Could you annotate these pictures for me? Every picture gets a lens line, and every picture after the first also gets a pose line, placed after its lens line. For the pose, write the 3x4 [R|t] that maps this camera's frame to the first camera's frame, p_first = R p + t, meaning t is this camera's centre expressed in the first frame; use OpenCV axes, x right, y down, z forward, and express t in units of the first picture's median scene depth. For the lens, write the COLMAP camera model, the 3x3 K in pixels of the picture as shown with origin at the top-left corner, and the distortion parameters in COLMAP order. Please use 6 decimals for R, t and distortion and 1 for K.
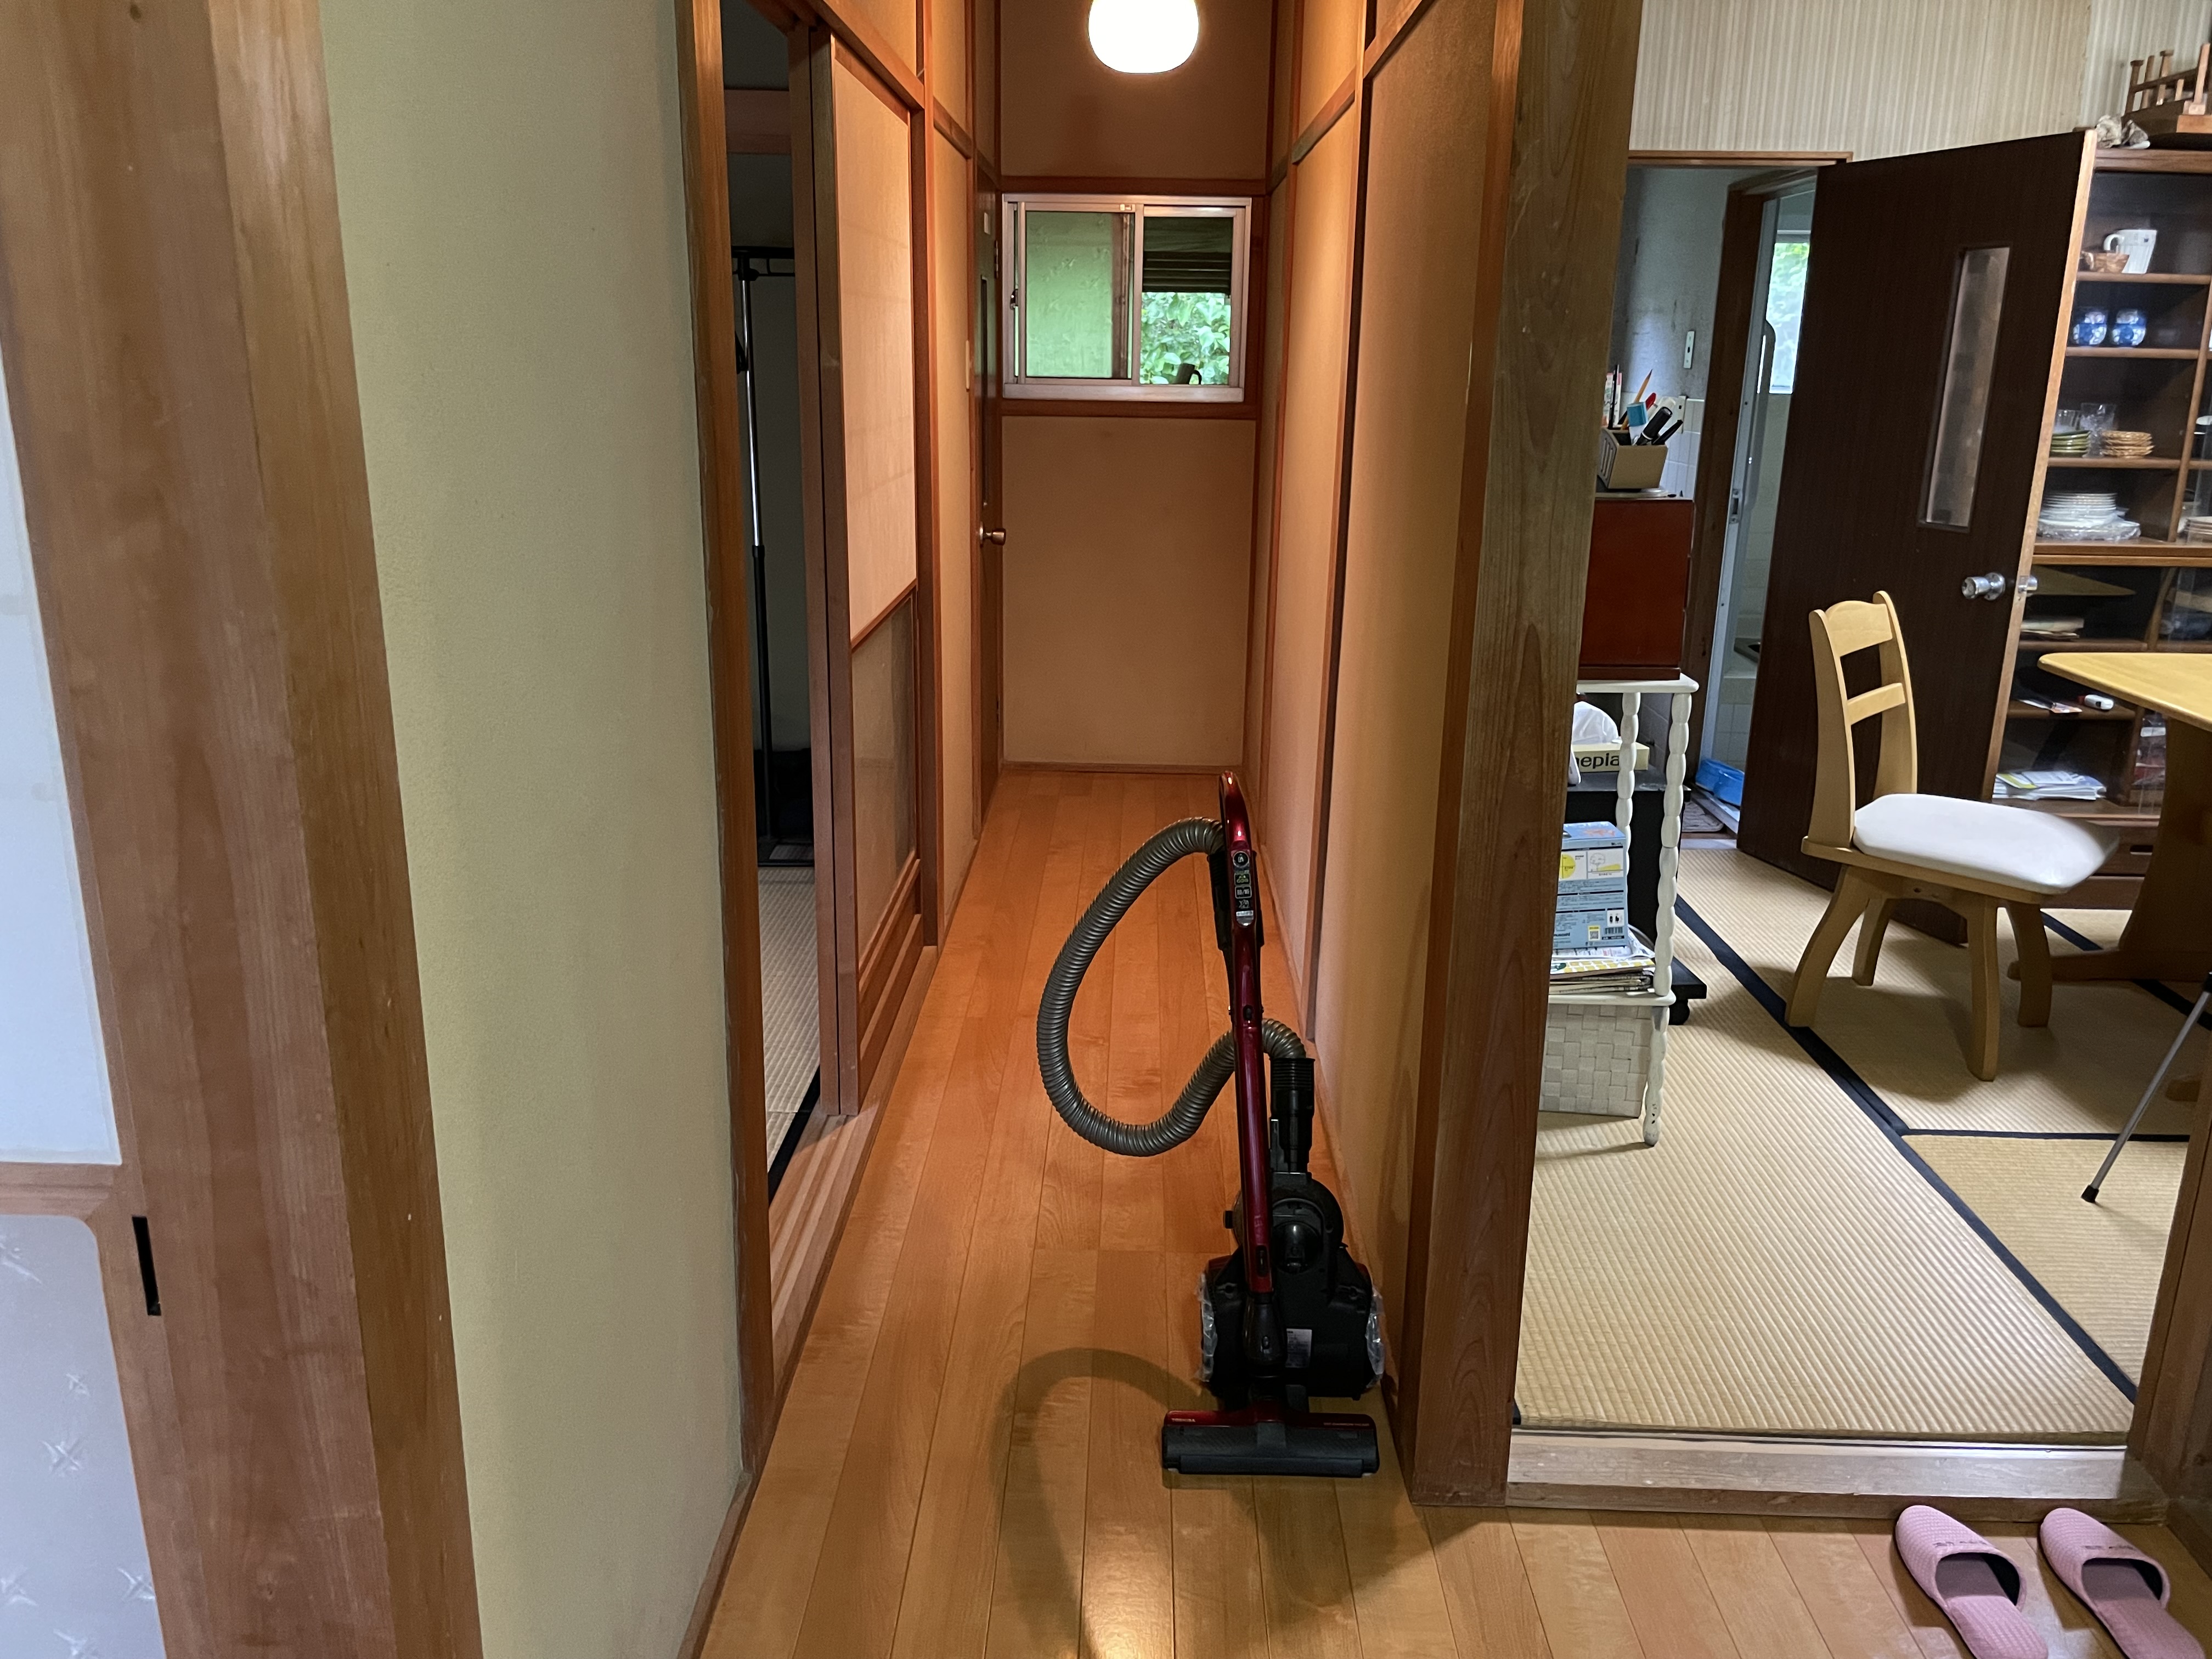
lens RADIAL K [[1693.8, 0, 1102.2], [0, 1693.8, 827.7], [0, 0, 1]] dist [-0.025364, -0.005049]
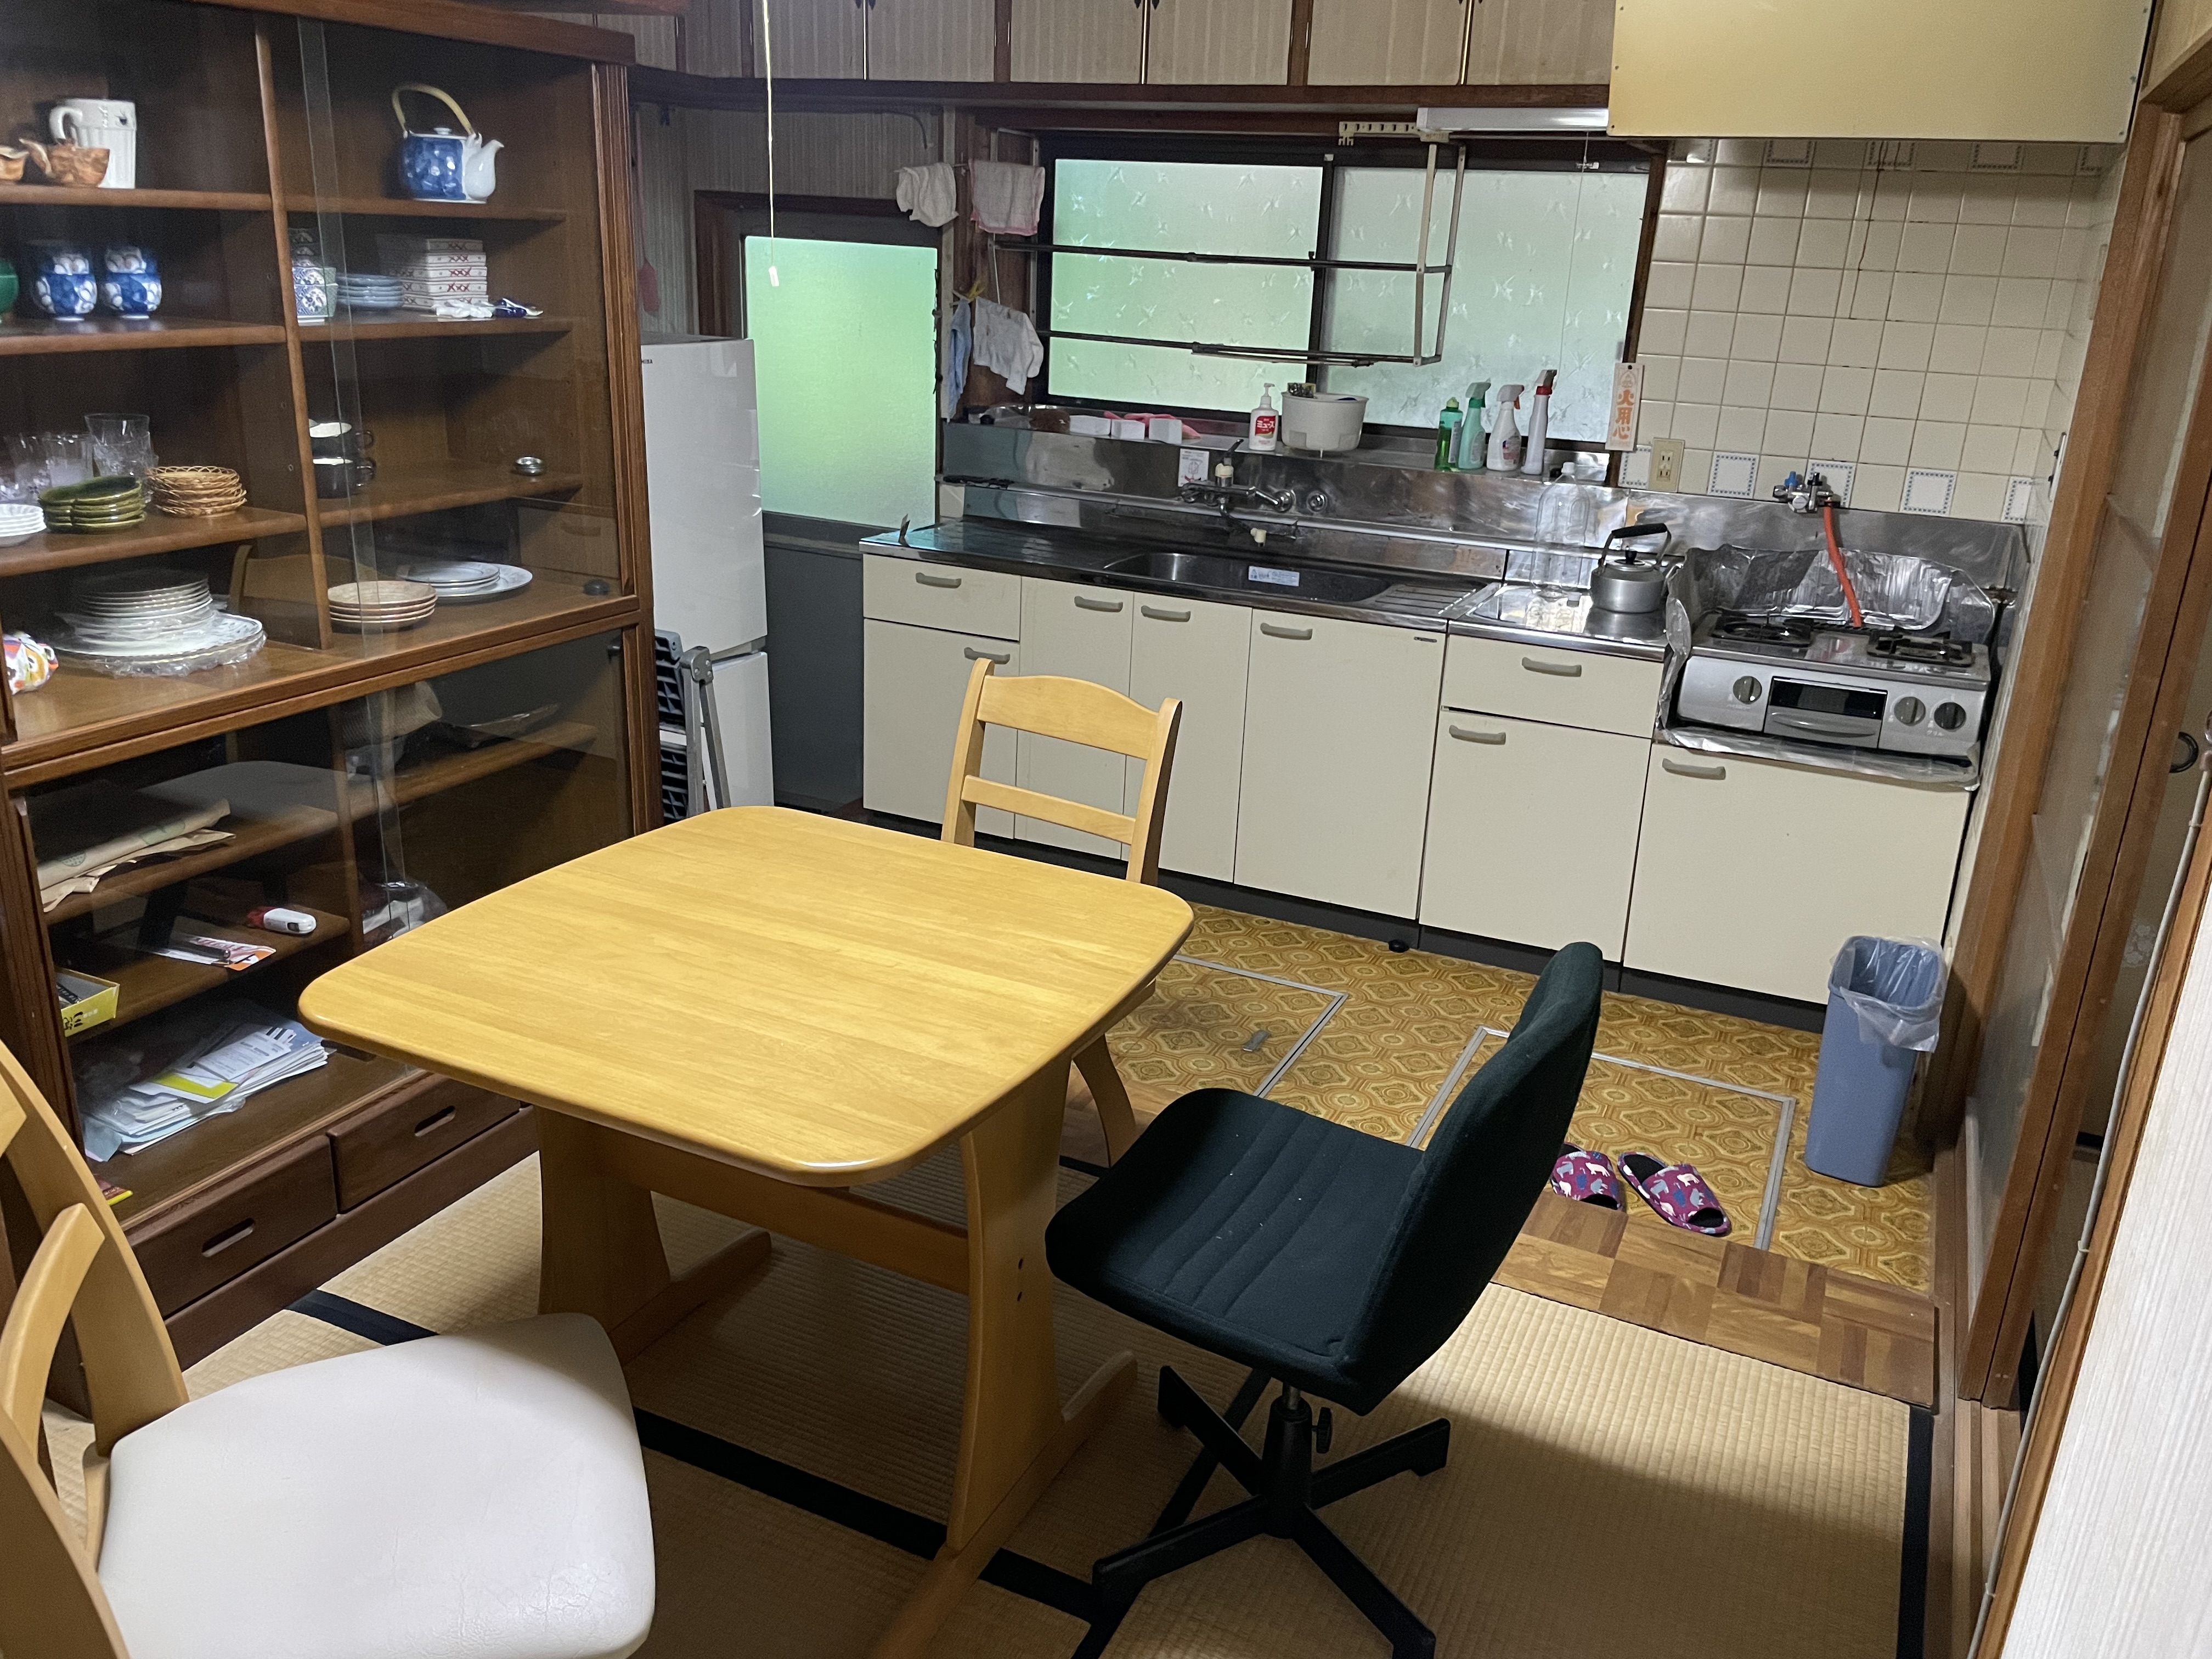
lens RADIAL K [[1693.8, 0, 1105.2], [0, 1693.8, 833.4], [0, 0, 1]] dist [-0.025364, -0.005049]
pose [[0.400183, -0.307398, 0.863342, 0.209430], [0.218820, 0.946868, 0.235708, -0.187040], [-0.889927, 0.094591, 0.446186, 0.486494]]
